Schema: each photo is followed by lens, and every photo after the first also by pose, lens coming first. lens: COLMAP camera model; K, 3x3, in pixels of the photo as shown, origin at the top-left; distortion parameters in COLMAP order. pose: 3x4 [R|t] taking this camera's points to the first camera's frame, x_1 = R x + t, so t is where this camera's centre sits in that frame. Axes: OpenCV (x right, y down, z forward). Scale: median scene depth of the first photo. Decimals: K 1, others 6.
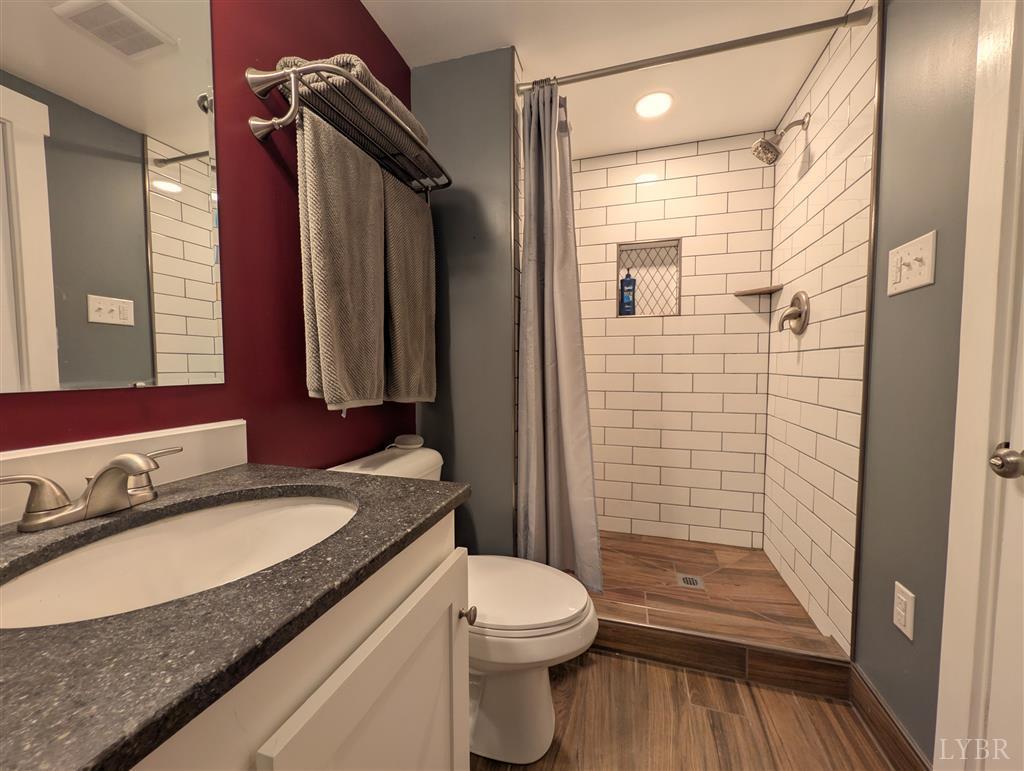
lens RADIAL K [[394.9, 0, 512.5], [0, 394.9, 385.7], [0, 0, 1]] dist [0.002575, -0.000046]
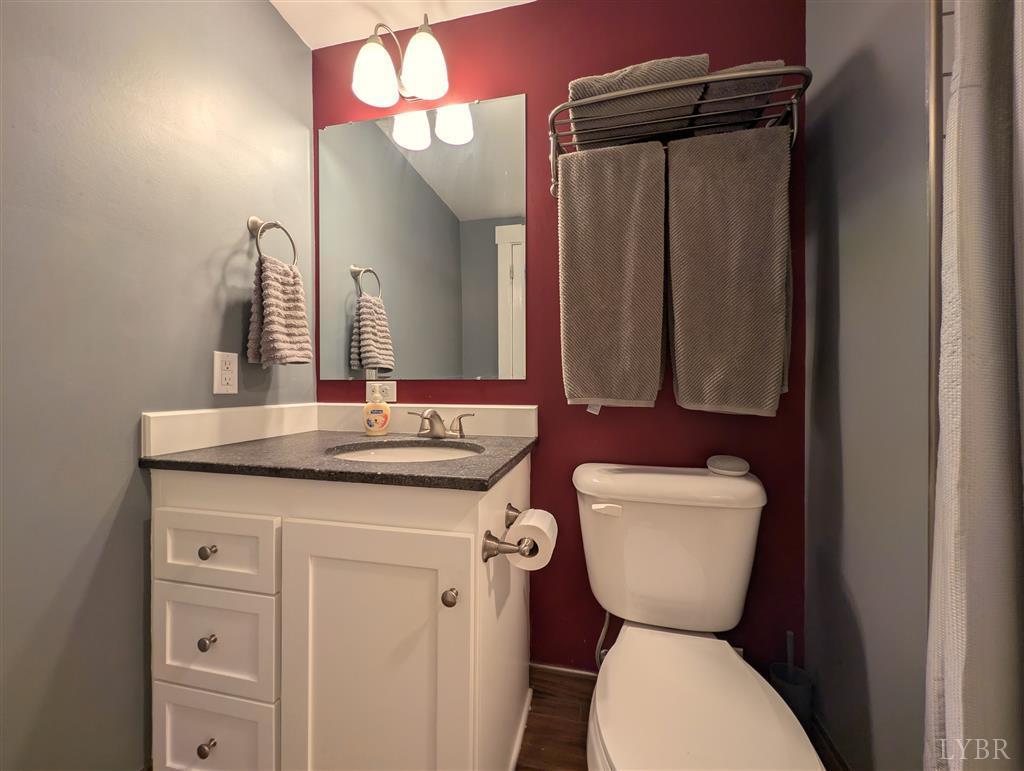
lens RADIAL K [[394.9, 0, 512.5], [0, 394.9, 385.7], [0, 0, 1]] dist [0.002575, -0.000046]
pose [[0.081391, 0.001334, -0.996681, 0.709020], [-0.043380, 0.999056, -0.002205, 0.022864], [0.995738, 0.043415, 0.081372, 0.801588]]
